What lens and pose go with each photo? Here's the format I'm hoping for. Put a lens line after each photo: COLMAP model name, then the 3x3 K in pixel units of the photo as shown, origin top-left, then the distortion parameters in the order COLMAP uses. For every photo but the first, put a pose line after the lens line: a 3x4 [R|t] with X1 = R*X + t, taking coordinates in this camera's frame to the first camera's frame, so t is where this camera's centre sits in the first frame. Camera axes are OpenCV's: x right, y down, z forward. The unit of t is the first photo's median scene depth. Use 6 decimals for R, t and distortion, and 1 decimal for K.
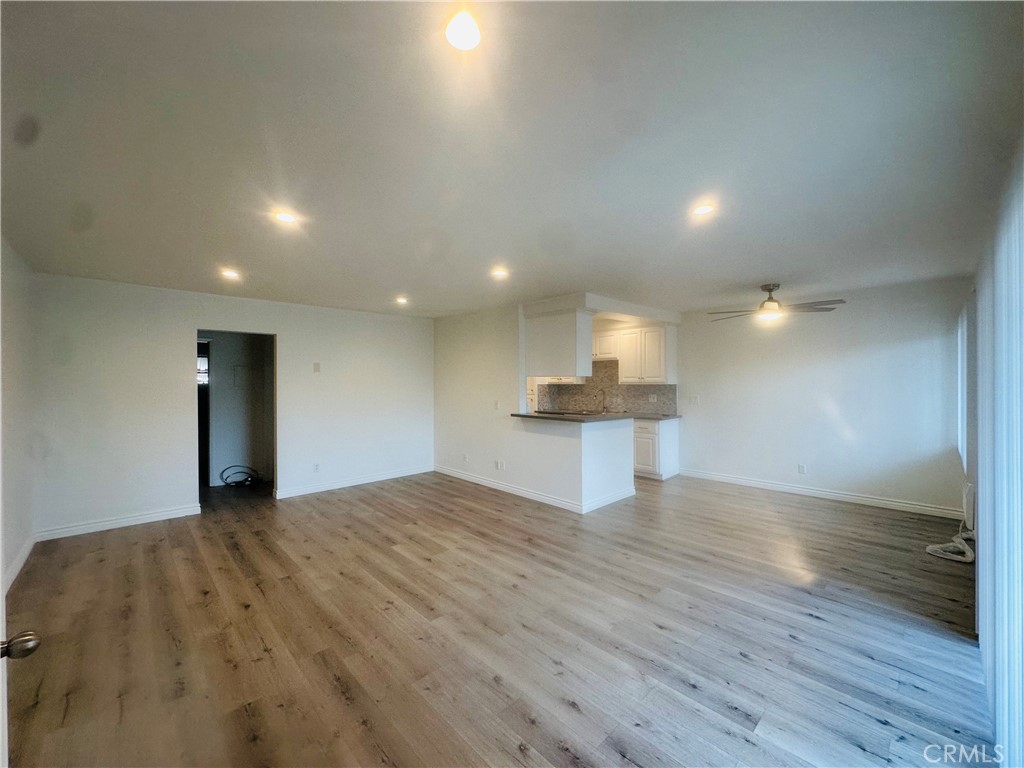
lens RADIAL K [[407.7, 0, 515.1], [0, 407.7, 383.5], [0, 0, 1]] dist [-0.001100, -0.000179]
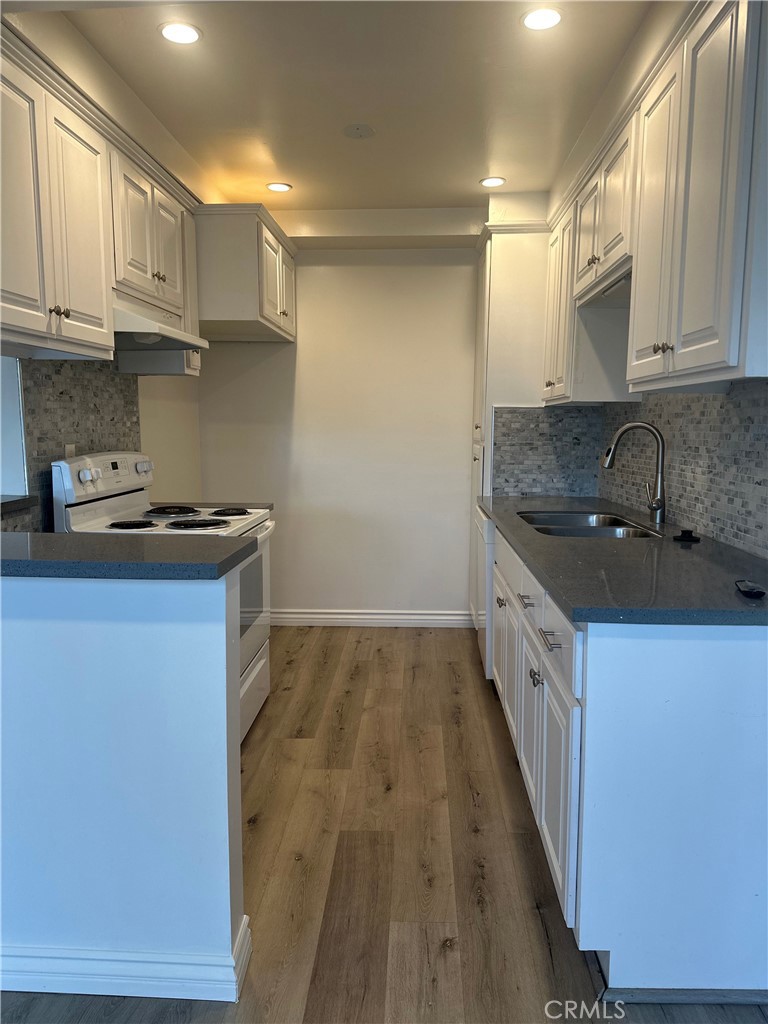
lens RADIAL K [[709.0, 0, 389.8], [0, 709.0, 516.9], [0, 0, 1]] dist [0.109929, -0.171958]
pose [[0.686973, 0.101530, -0.719555, 0.763516], [-0.010979, 0.991529, 0.129424, 0.031191], [0.726600, -0.081011, 0.682268, 1.196521]]
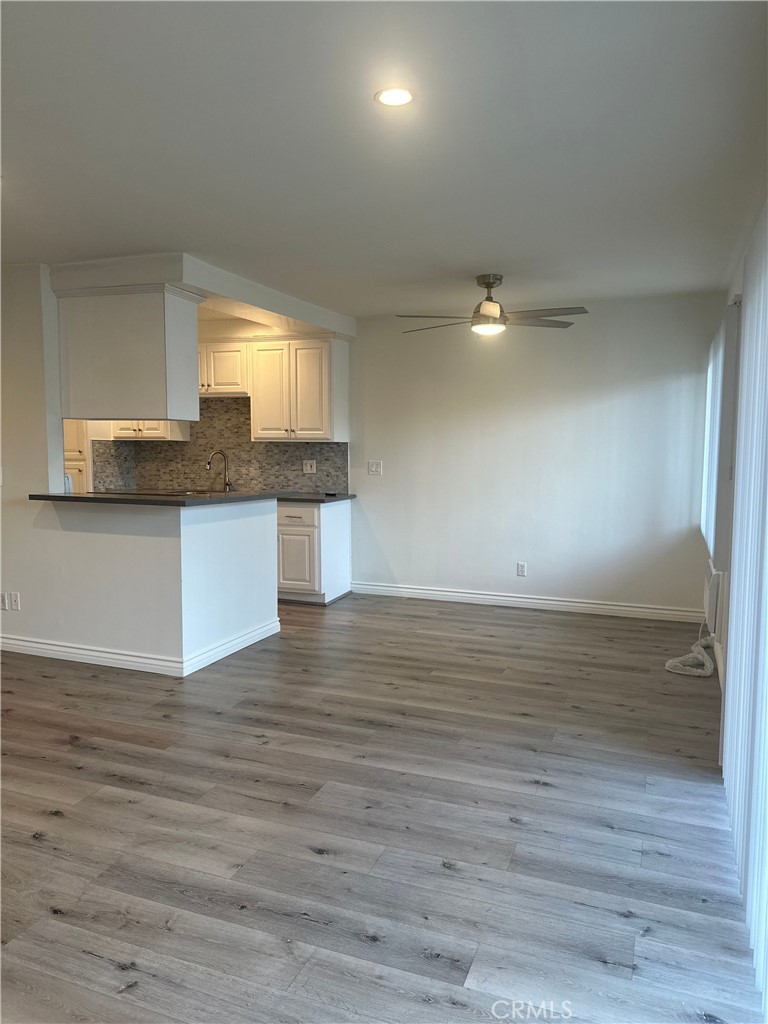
lens RADIAL K [[709.0, 0, 389.8], [0, 709.0, 516.9], [0, 0, 1]] dist [0.109929, -0.171958]
pose [[0.906402, -0.029516, 0.421383, 0.023244], [-0.009632, 0.995852, 0.090474, 0.026462], [-0.422306, -0.086065, 0.902358, 0.059494]]
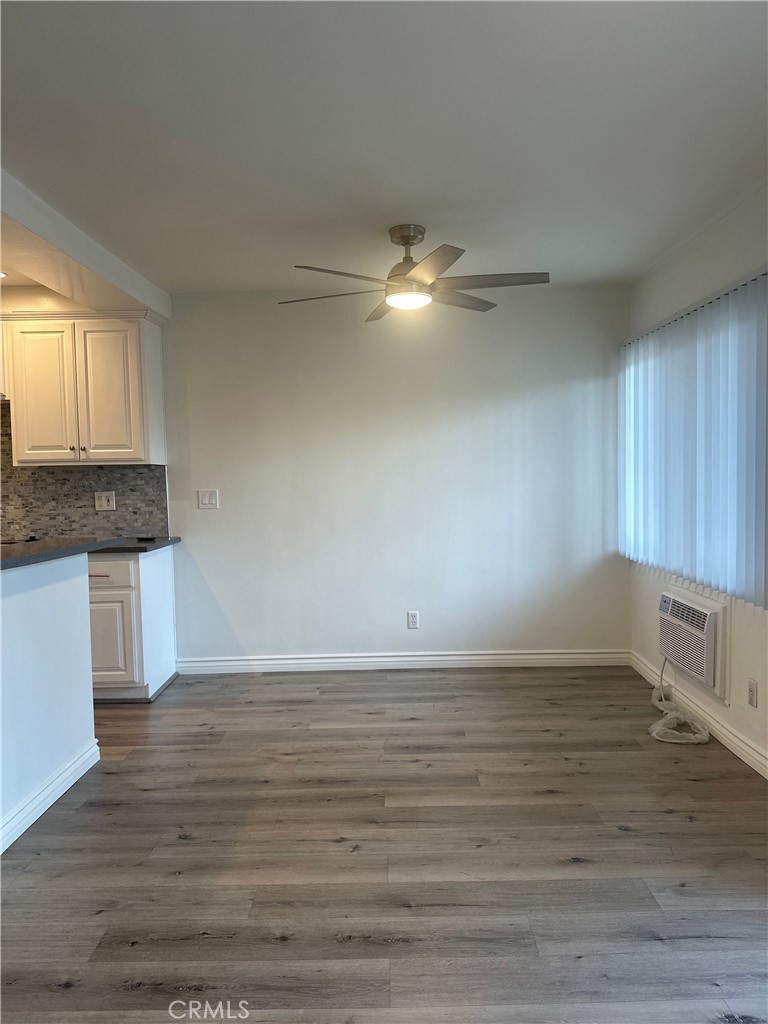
lens RADIAL K [[716.1, 0, 384.0], [0, 716.1, 512.0], [0, 0, 1]] dist [0.099397, -0.180063]
pose [[0.699129, -0.042220, 0.713748, 0.027899], [0.020429, 0.999027, 0.039084, 0.043475], [-0.714704, -0.012743, 0.699311, 0.515848]]
